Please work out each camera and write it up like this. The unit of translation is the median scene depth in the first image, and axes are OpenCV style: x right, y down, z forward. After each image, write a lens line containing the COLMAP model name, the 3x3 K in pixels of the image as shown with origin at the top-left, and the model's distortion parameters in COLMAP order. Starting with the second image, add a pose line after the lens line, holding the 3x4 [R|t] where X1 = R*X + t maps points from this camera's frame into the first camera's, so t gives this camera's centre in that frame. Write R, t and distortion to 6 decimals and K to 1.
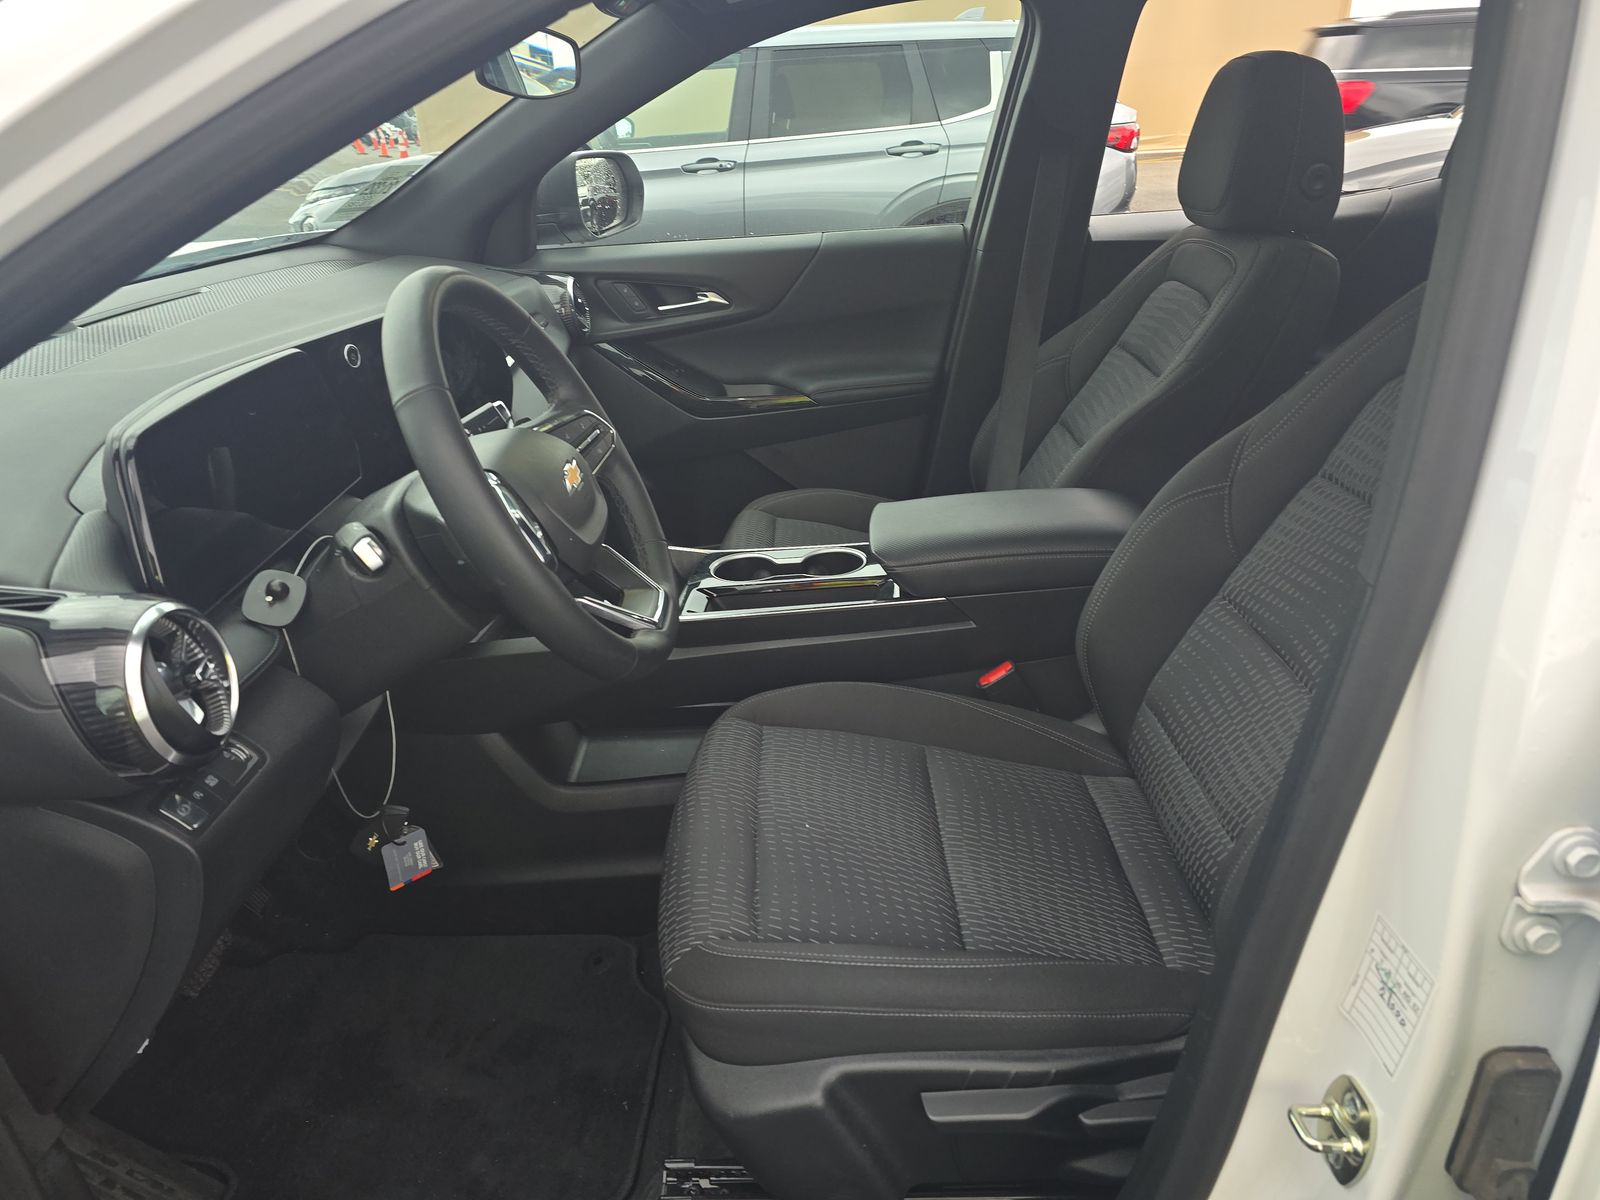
lens RADIAL K [[1057.9, 0, 798.7], [0, 1057.9, 577.6], [0, 0, 1]] dist [0.091259, -0.087733]
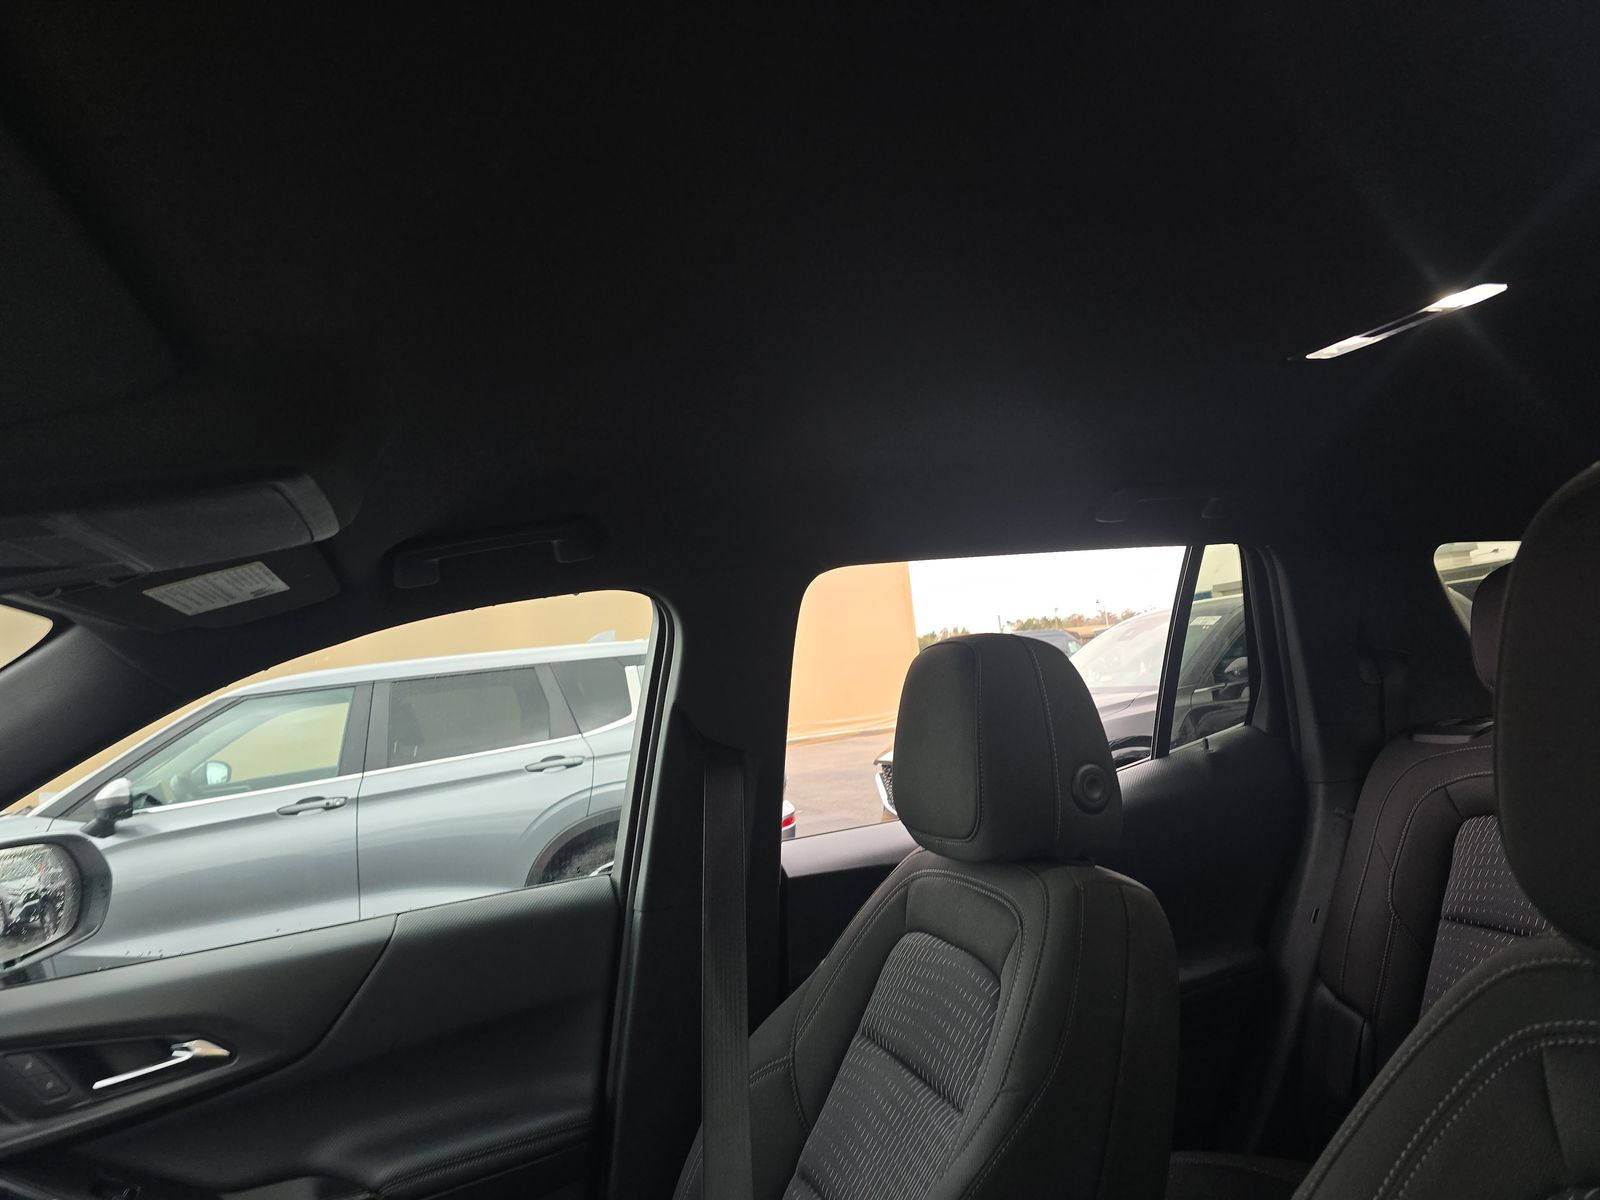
lens RADIAL K [[1057.9, 0, 798.7], [0, 1057.9, 577.6], [0, 0, 1]] dist [0.091259, -0.087733]
pose [[0.947622, -0.039543, 0.316936, 0.022558], [0.197187, 0.853047, -0.483145, -0.052896], [-0.251256, 0.520334, 0.816163, 0.116248]]
